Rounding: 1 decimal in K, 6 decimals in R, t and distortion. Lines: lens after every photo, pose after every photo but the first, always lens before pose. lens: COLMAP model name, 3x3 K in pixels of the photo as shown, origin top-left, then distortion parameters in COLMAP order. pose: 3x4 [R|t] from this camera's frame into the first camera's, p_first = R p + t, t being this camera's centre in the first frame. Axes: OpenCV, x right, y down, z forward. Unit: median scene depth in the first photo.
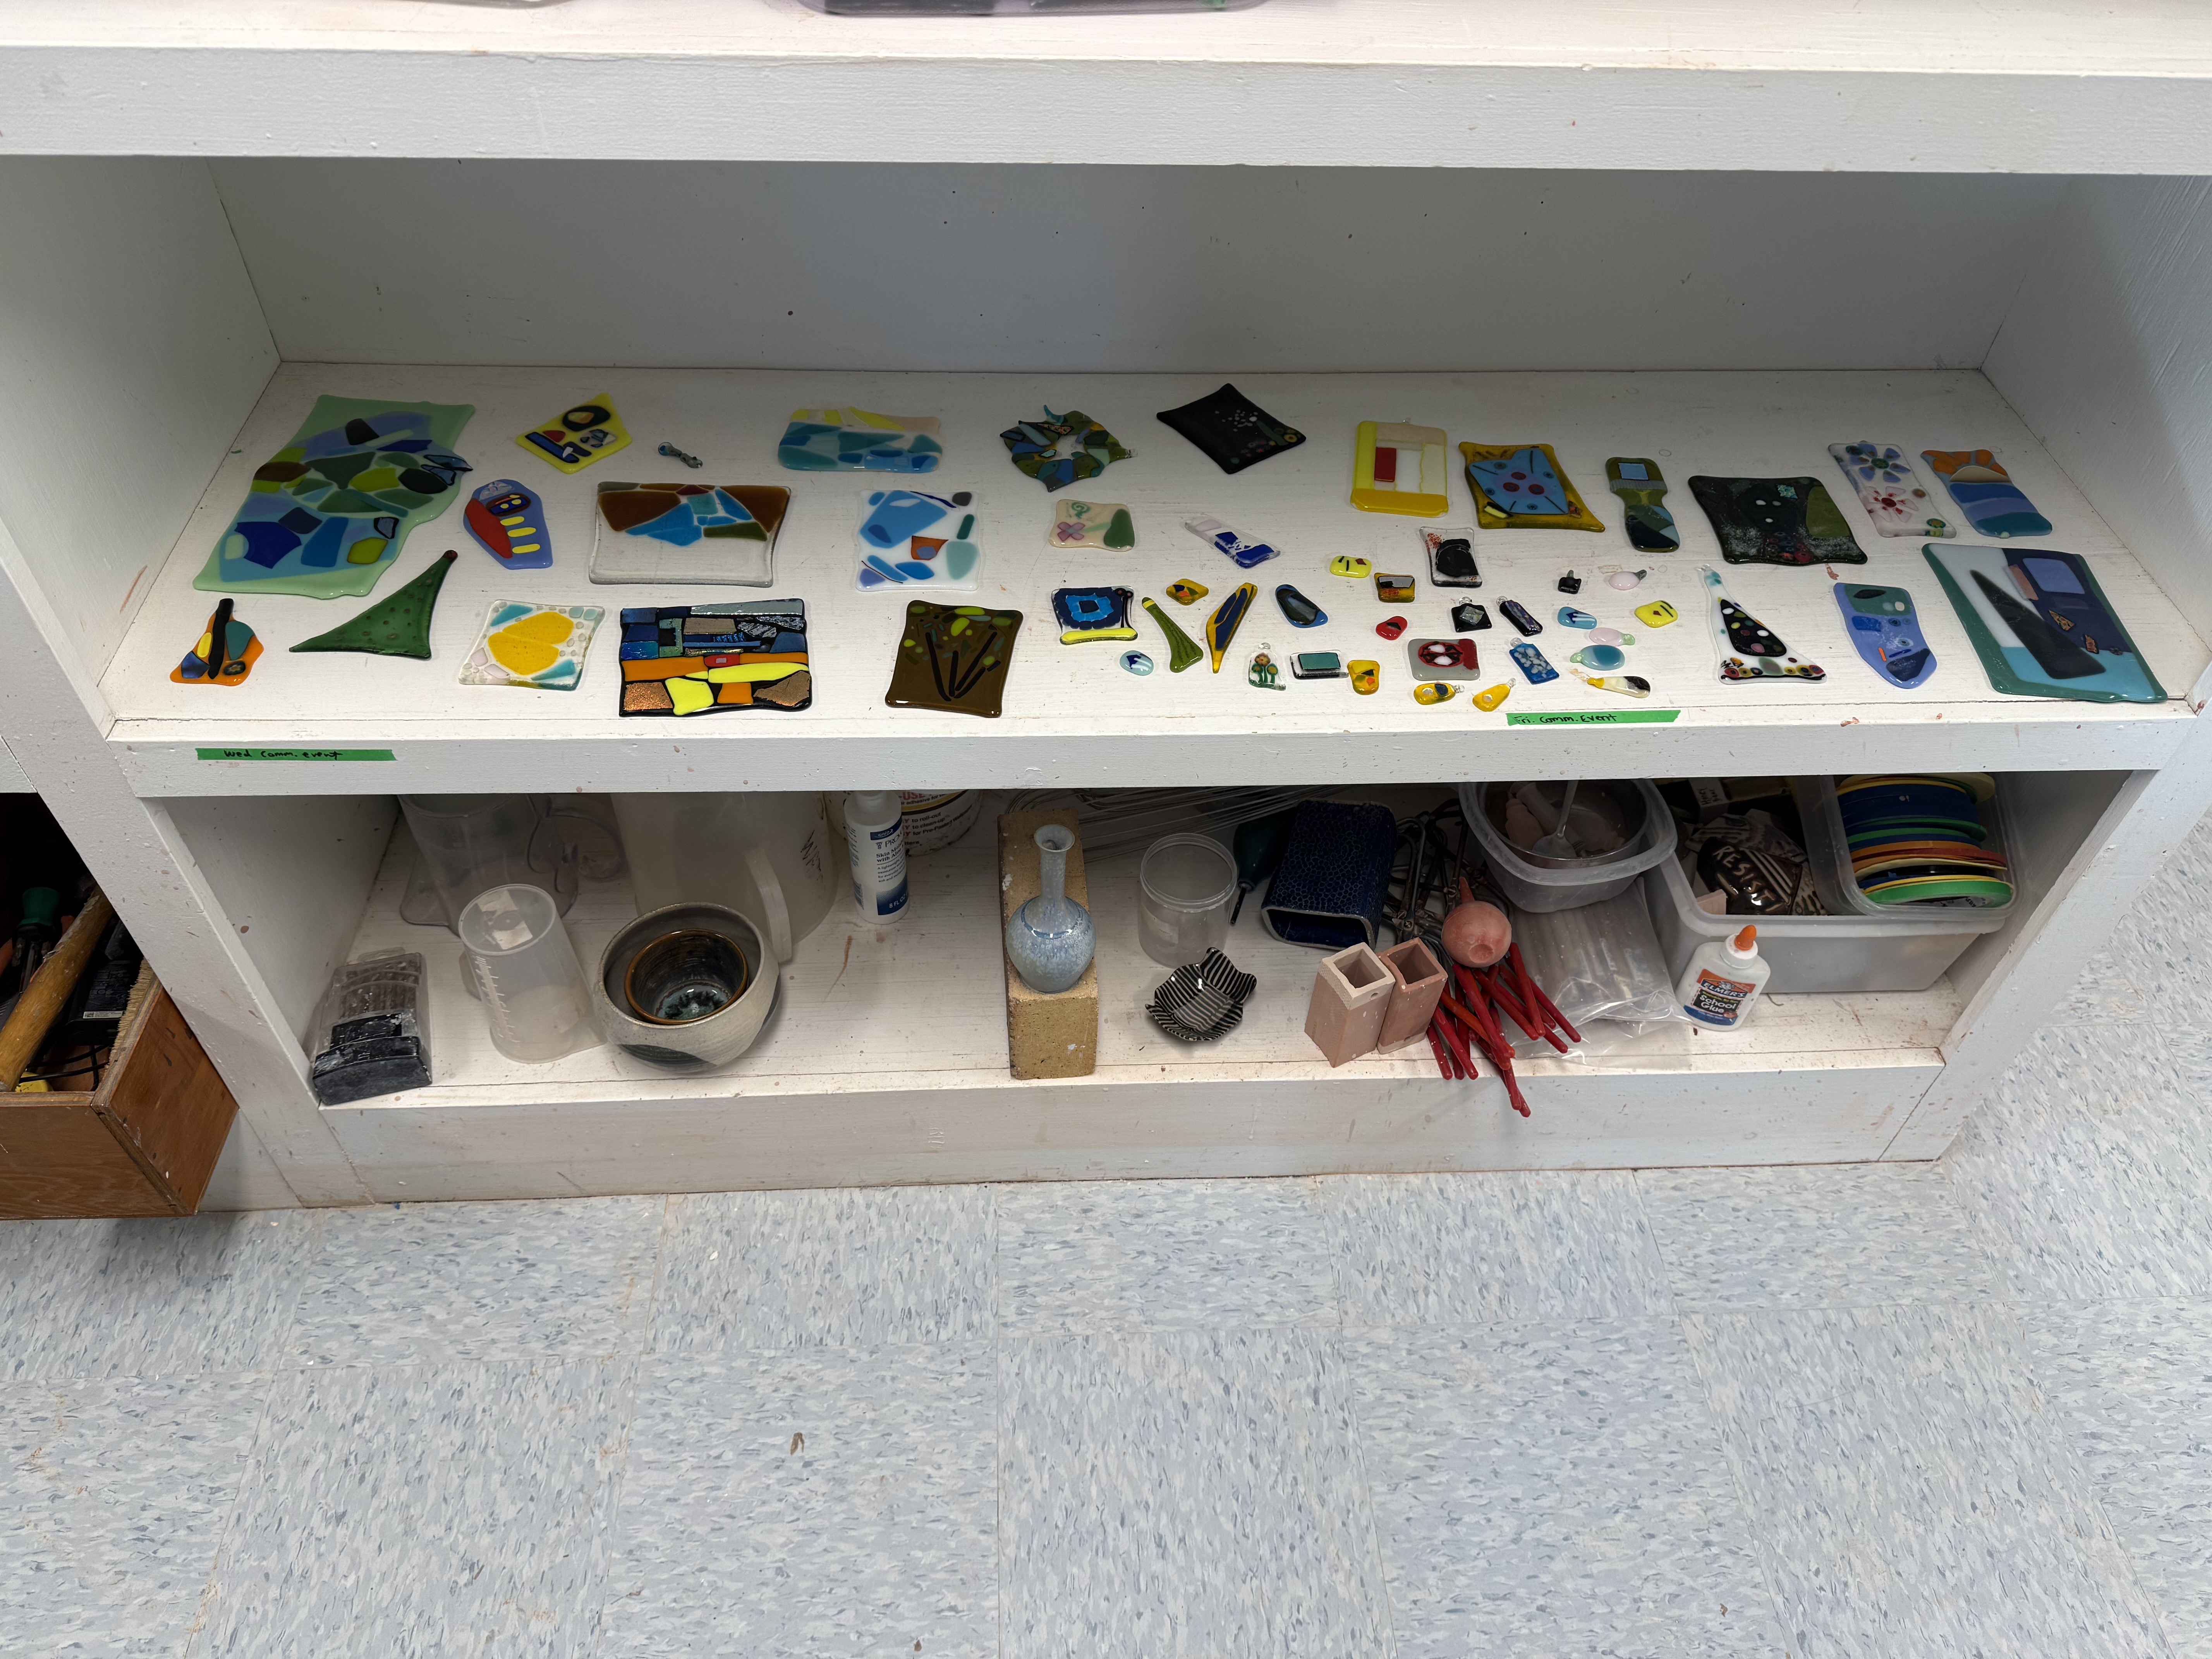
lens RADIAL K [[1554.9, 0, 1106.2], [0, 1554.9, 827.3], [0, 0, 1]] dist [-0.005140, -0.001239]
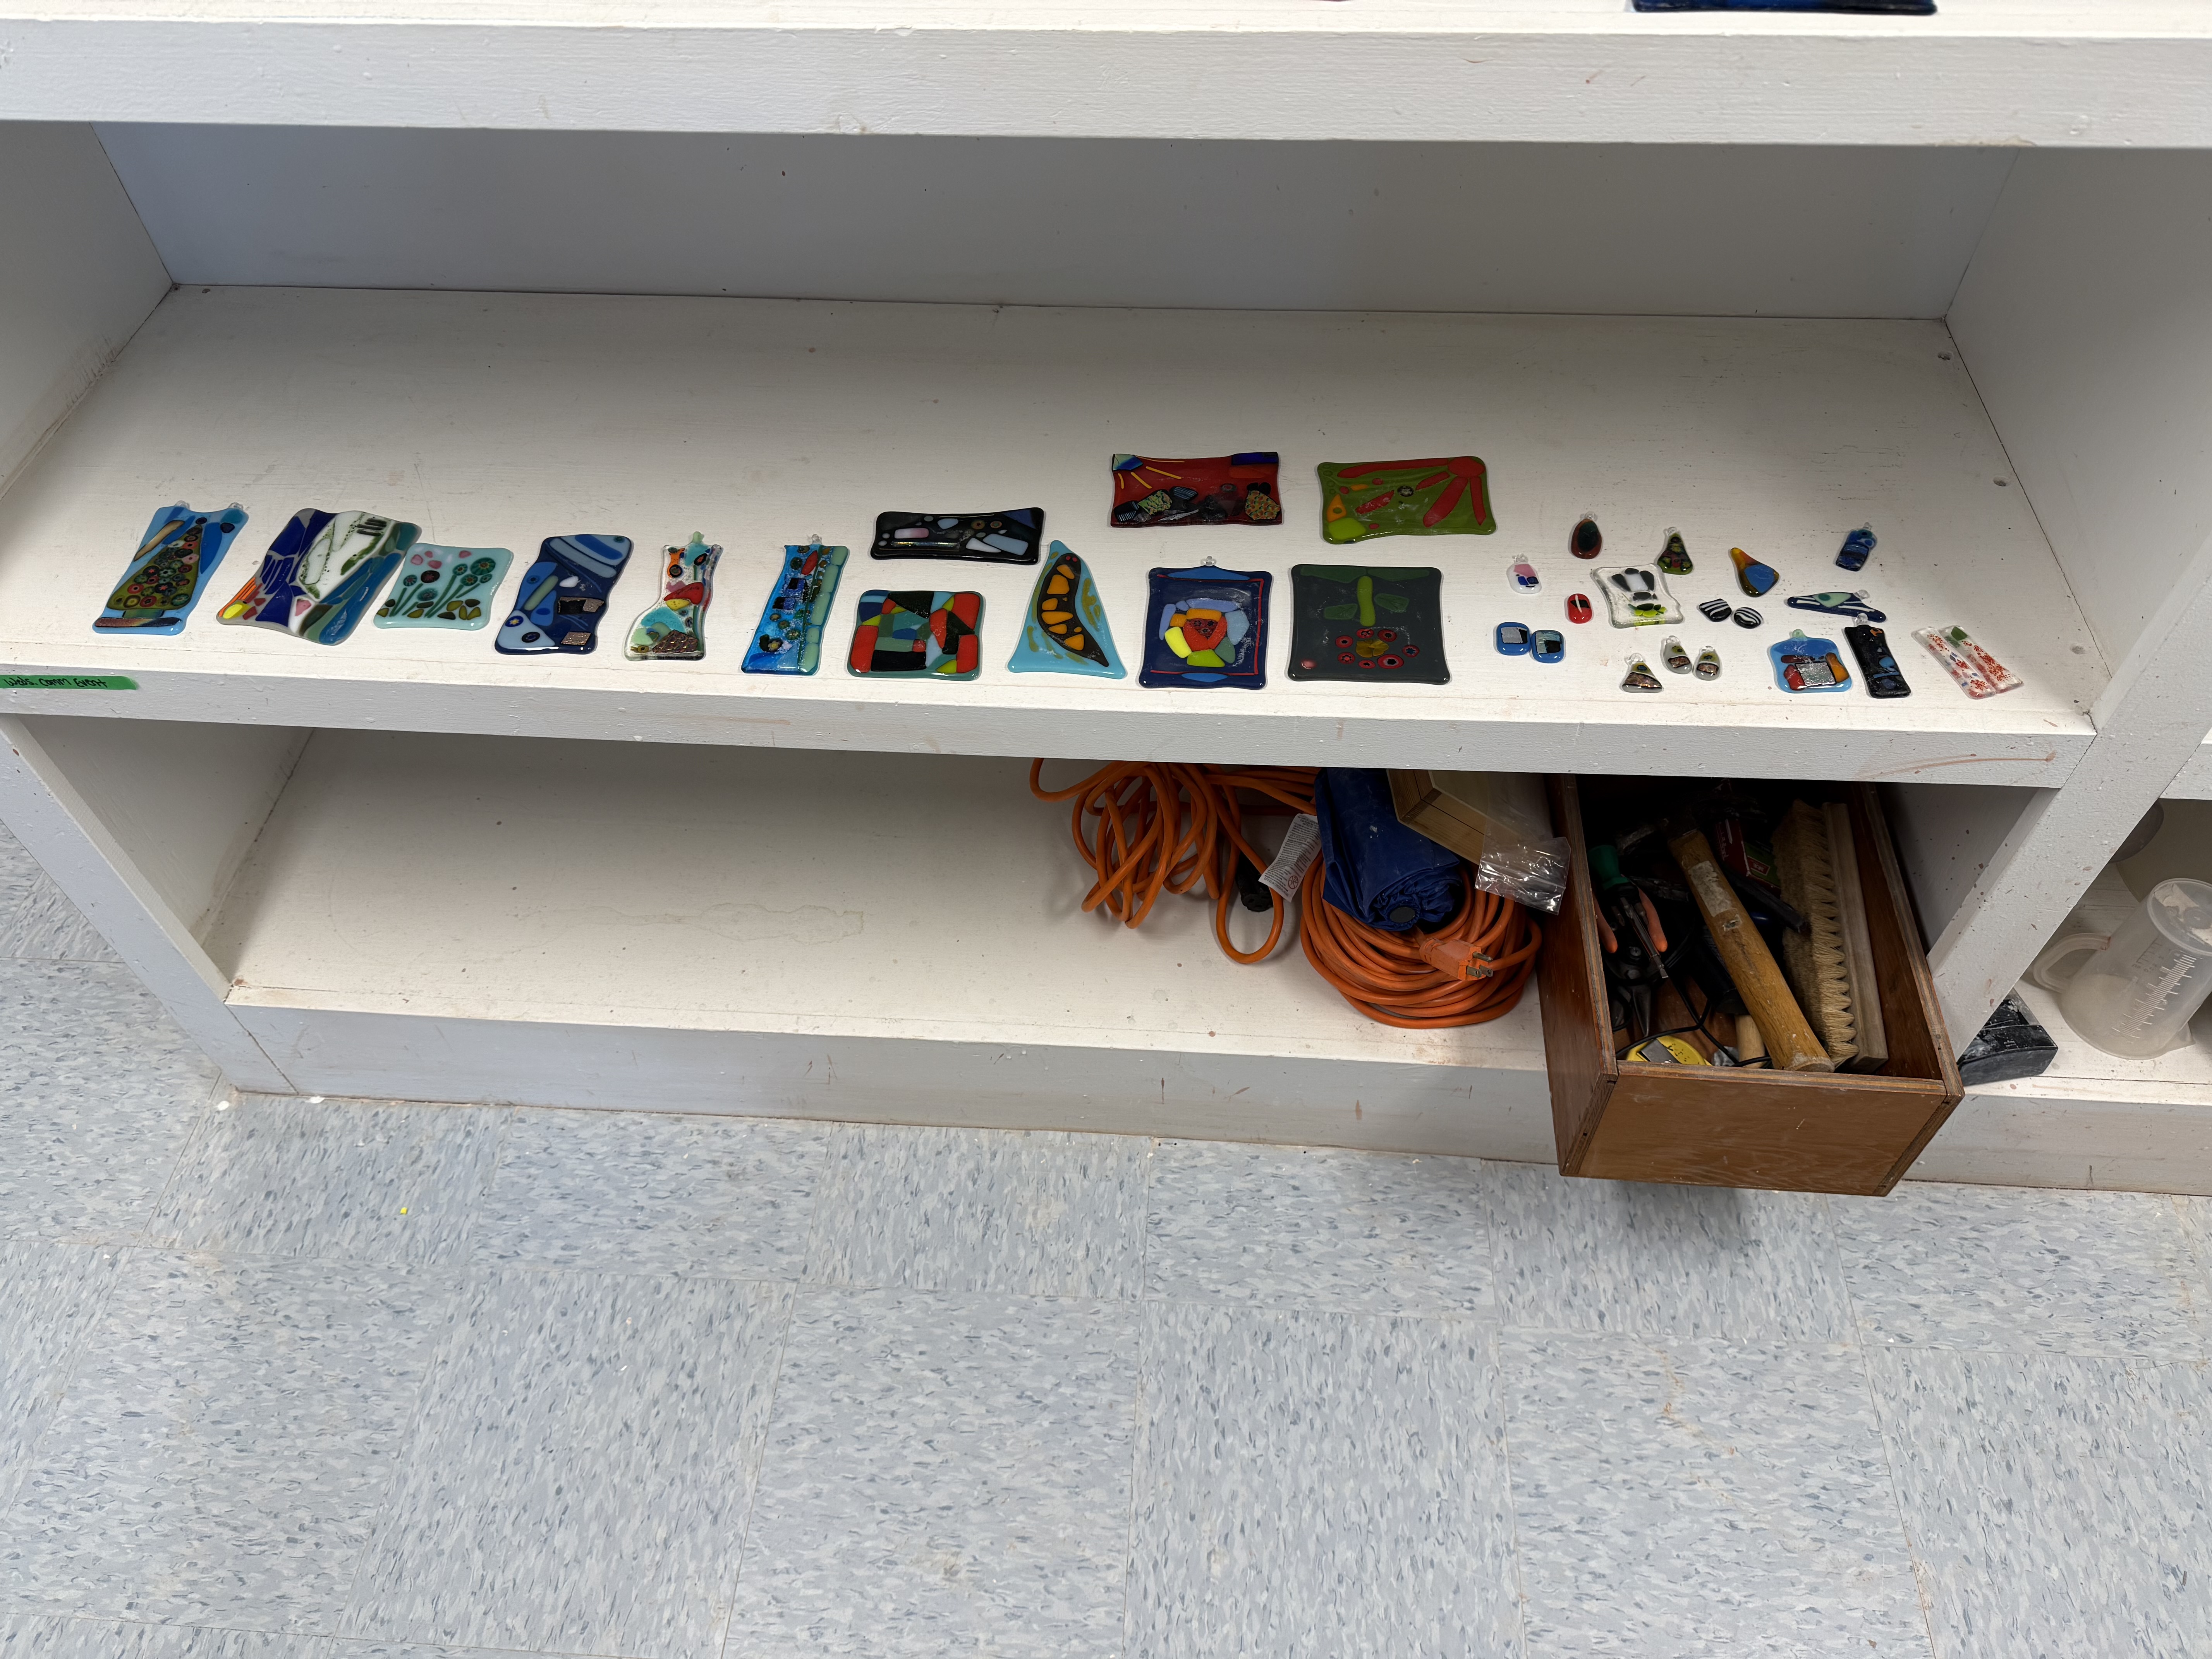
lens RADIAL K [[1554.9, 0, 1106.2], [0, 1554.9, 830.8], [0, 0, 1]] dist [-0.005140, -0.001239]
pose [[0.991007, 0.064596, -0.117189, -0.926430], [-0.056255, 0.995734, 0.073144, -0.025146], [0.121414, -0.065894, 0.990412, -0.025970]]
